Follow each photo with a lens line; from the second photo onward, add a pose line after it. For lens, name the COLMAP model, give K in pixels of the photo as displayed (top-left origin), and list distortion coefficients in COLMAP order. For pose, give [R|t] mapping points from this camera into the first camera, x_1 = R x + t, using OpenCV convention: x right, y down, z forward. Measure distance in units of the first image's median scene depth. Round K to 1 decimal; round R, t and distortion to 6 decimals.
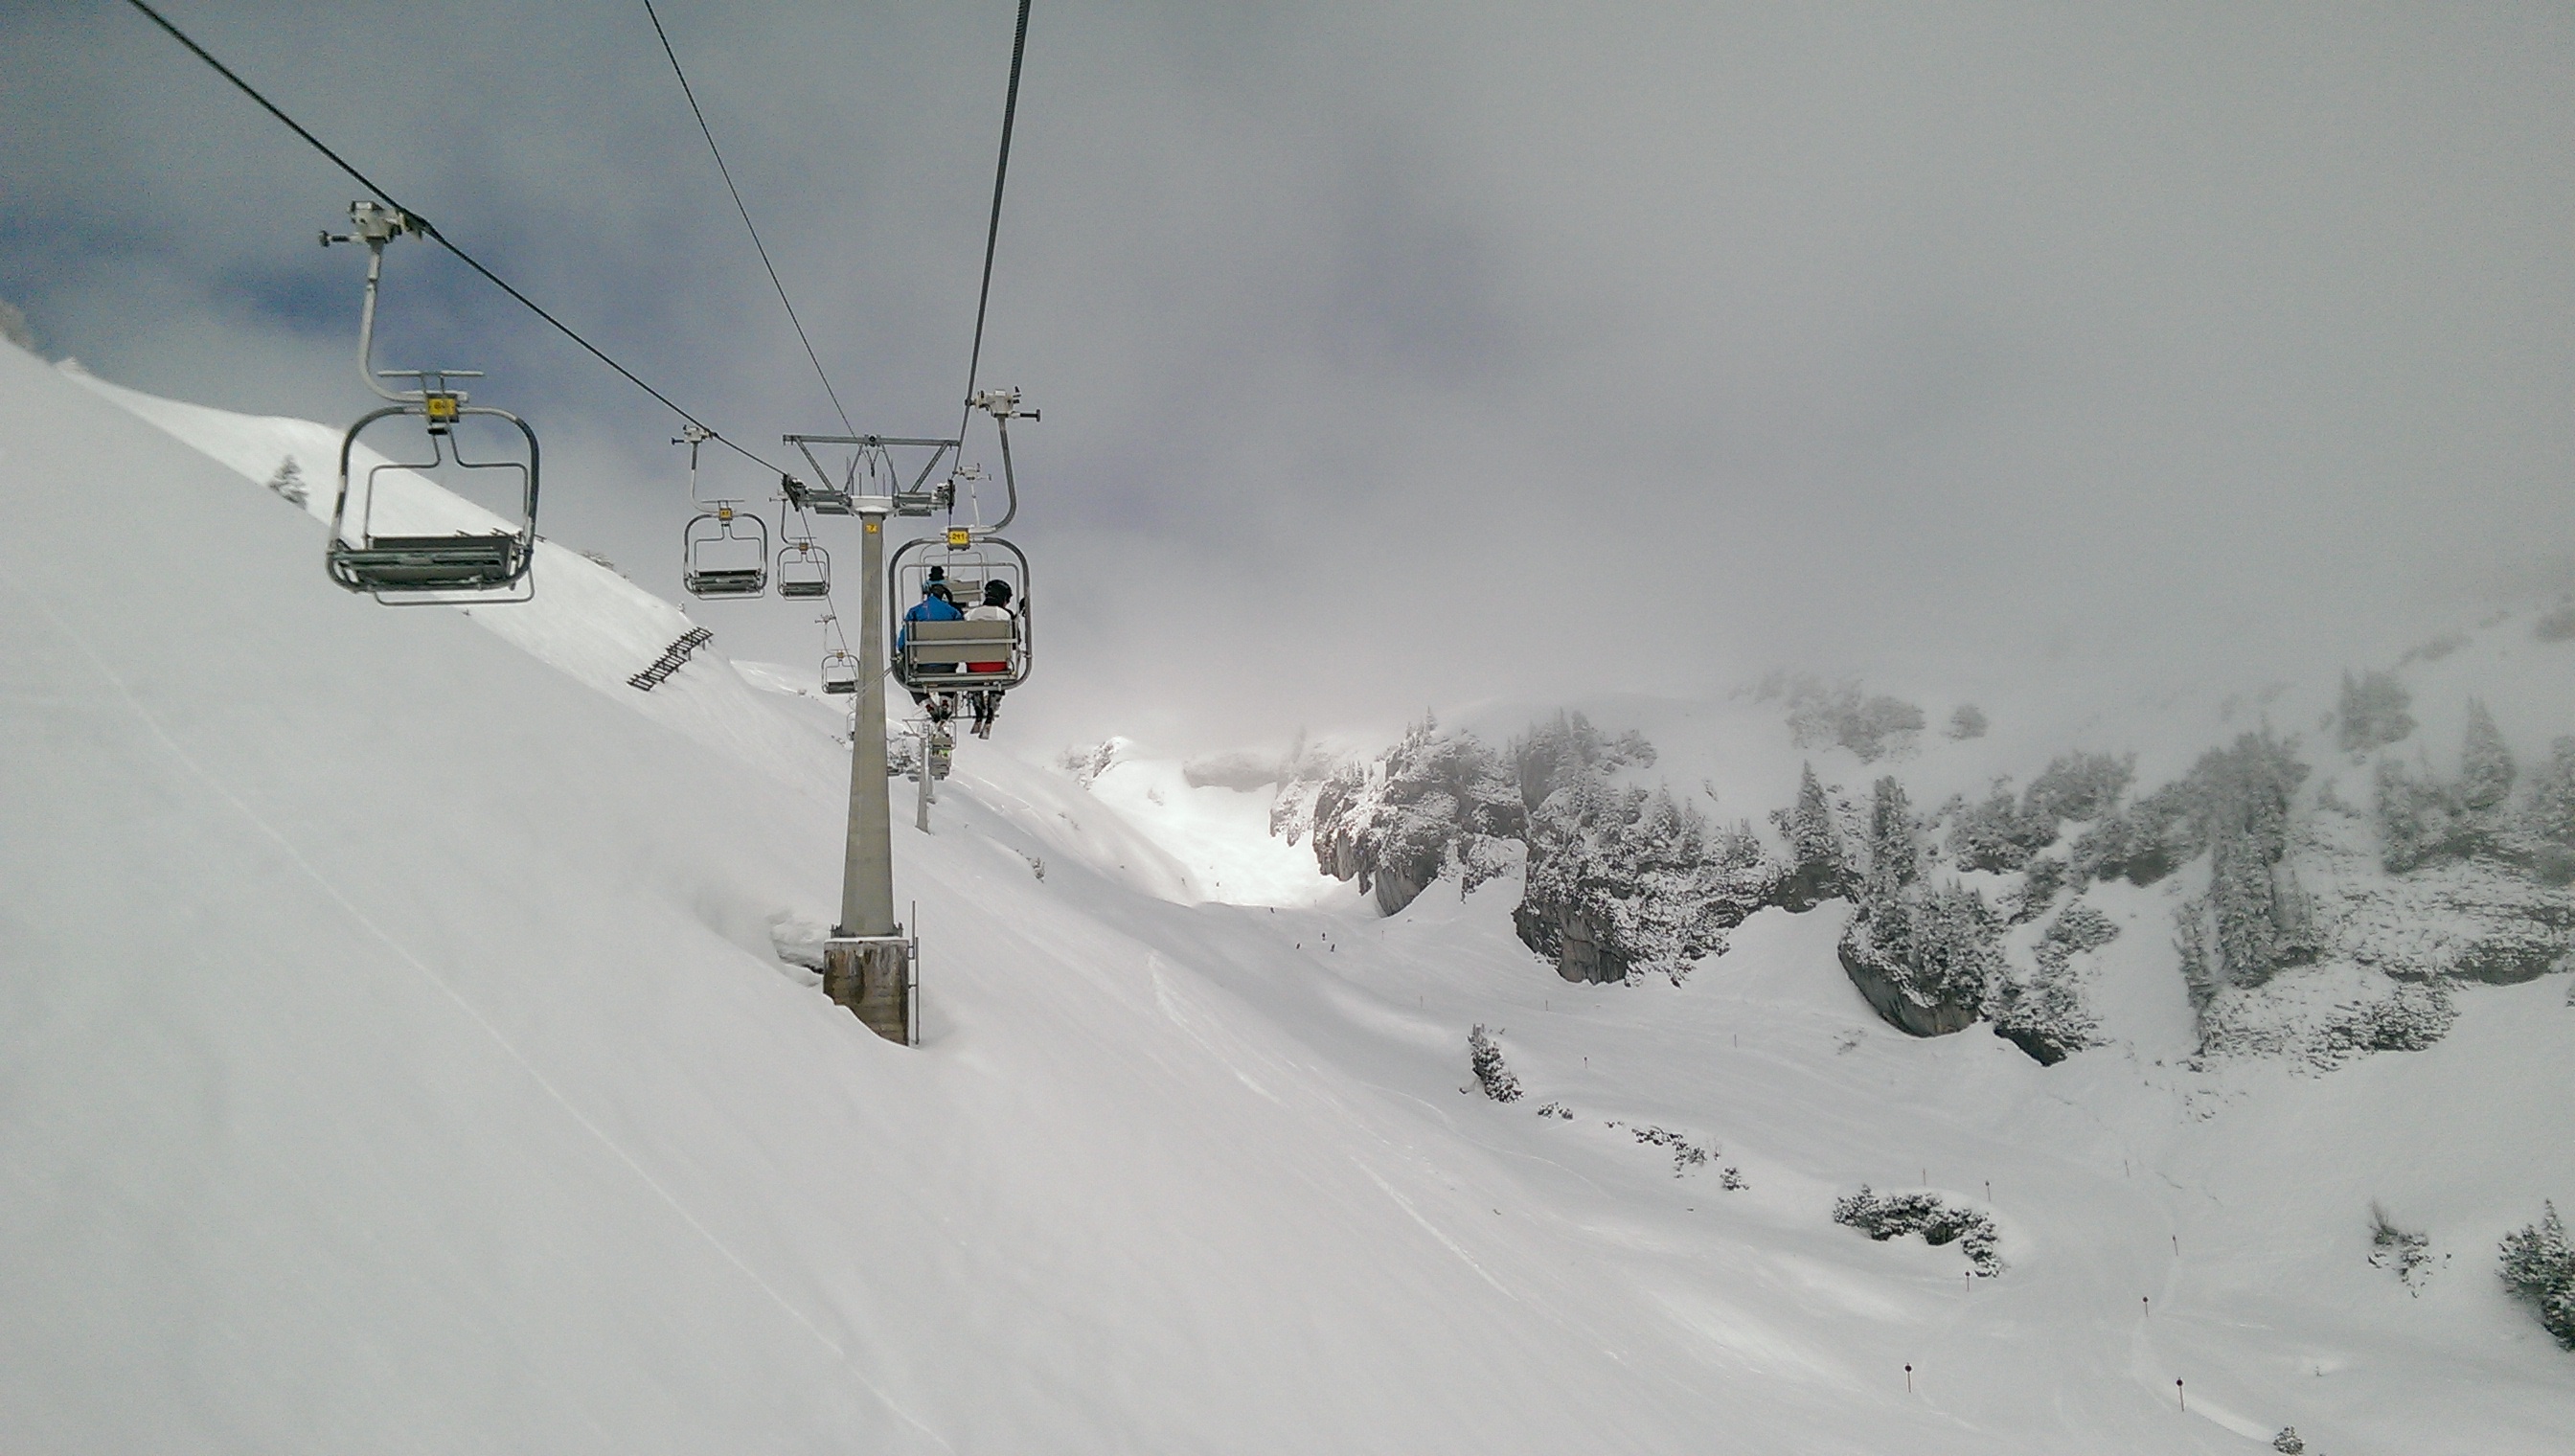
lens RADIAL K [[1621.2, 0, 1294.8], [0, 1621.2, 749.6], [0, 0, 1]] dist [0.022591, -0.031068]
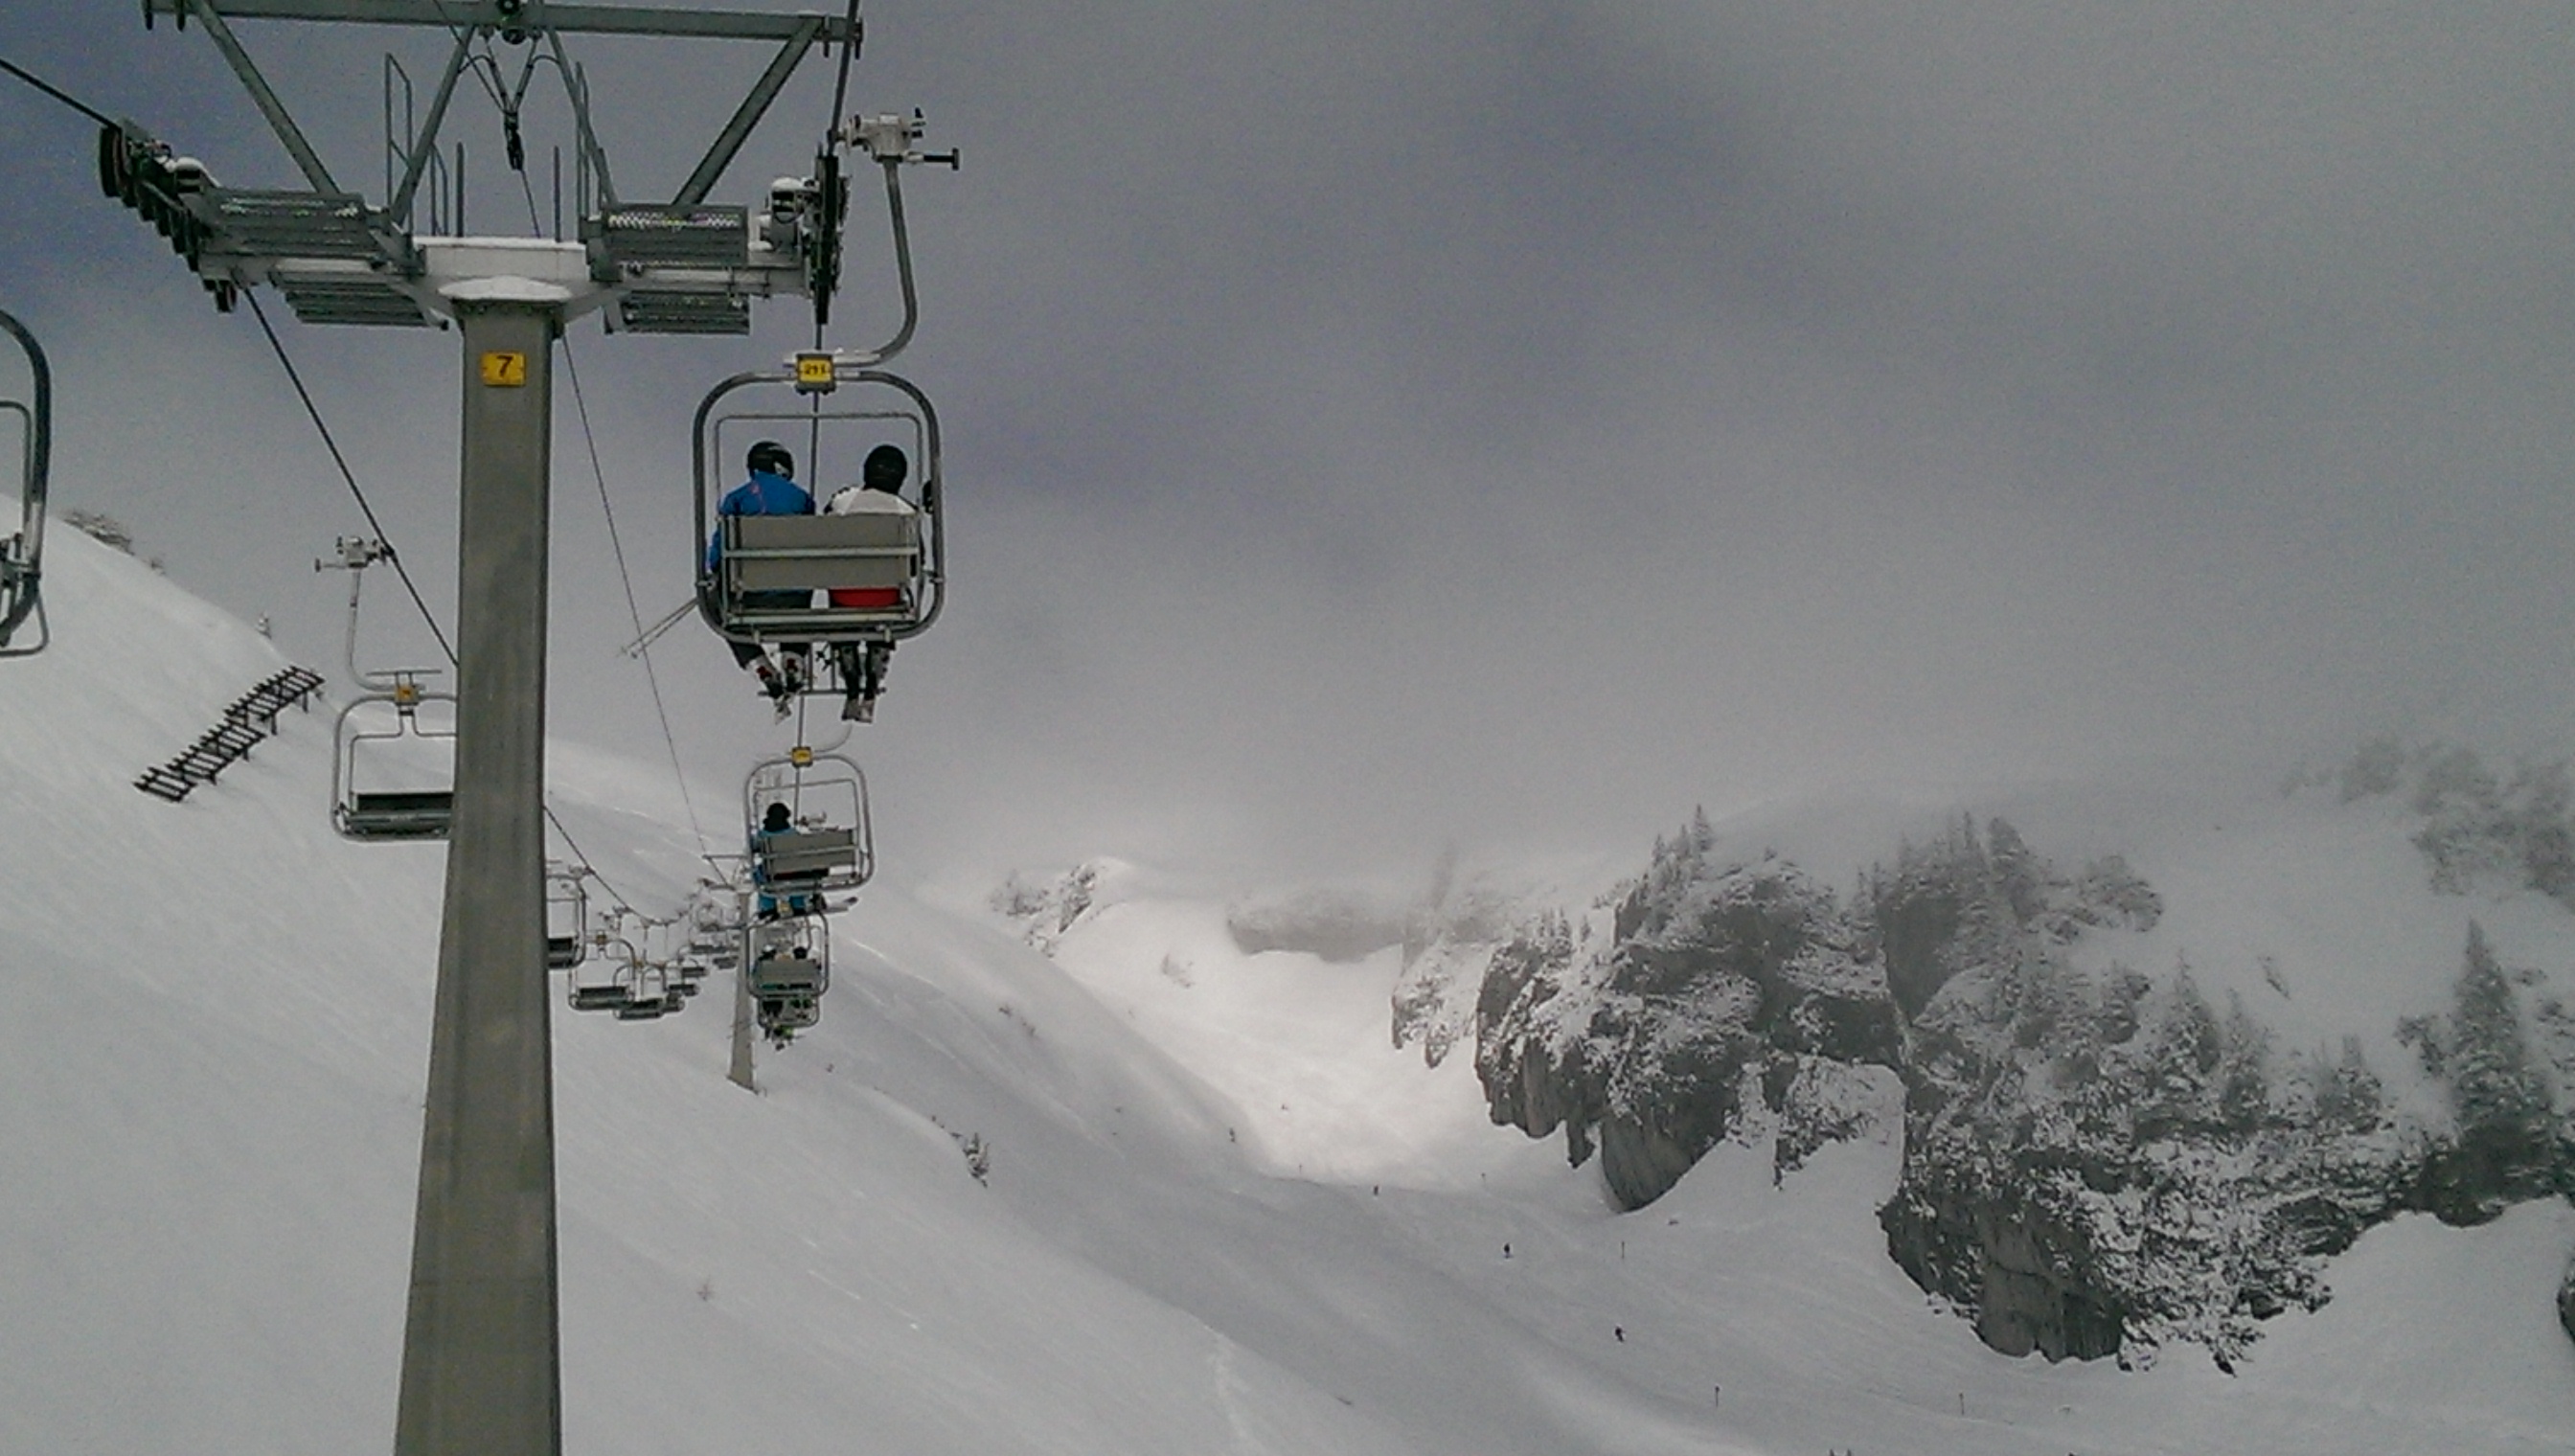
lens RADIAL K [[2757.9, 0, 1287.5], [0, 2757.9, 728.0], [0, 0, 1]] dist [-0.009255, -0.007900]
pose [[0.999366, 0.001838, -0.035554, -0.024083], [-0.003519, 0.998876, -0.047278, -0.011427], [0.035428, 0.047373, 0.998249, 0.124804]]
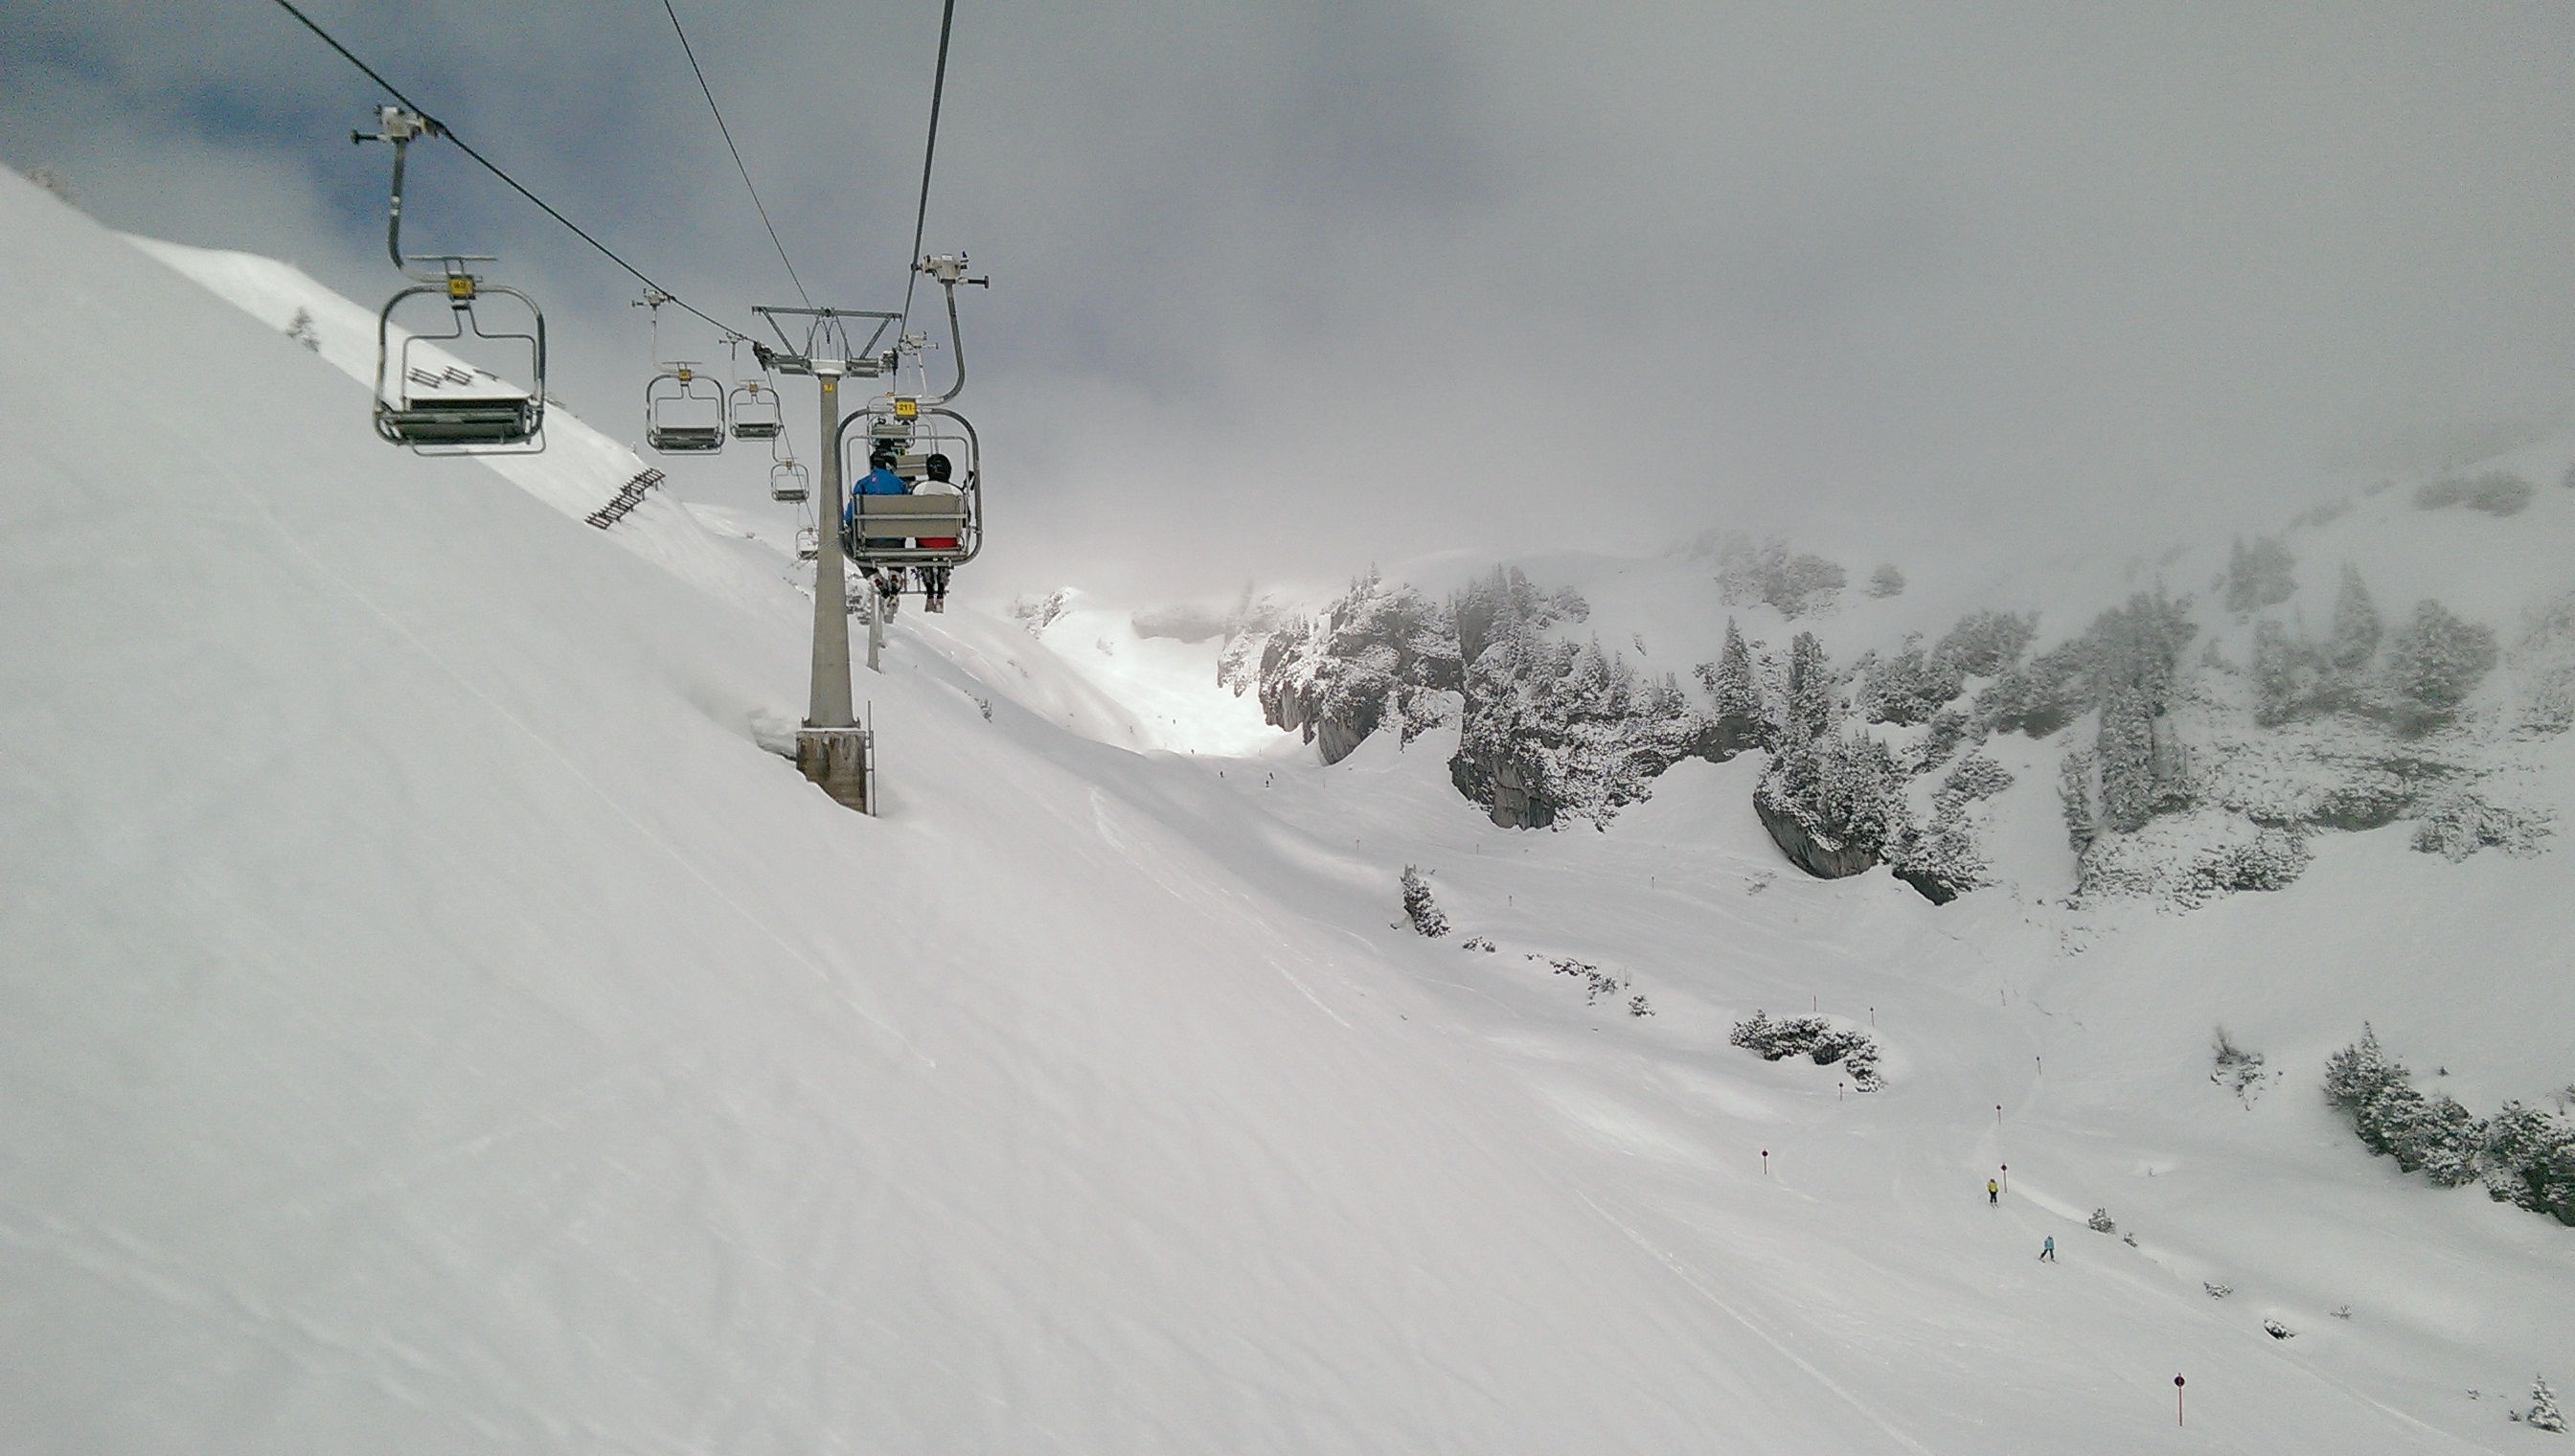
lens RADIAL K [[1621.2, 0, 1294.8], [0, 1621.2, 749.6], [0, 0, 1]] dist [0.022591, -0.031068]
pose [[0.999586, 0.007850, 0.027695, 0.007624], [-0.010276, 0.996016, 0.088580, 0.002096], [-0.026889, -0.088827, 0.995684, -0.033370]]
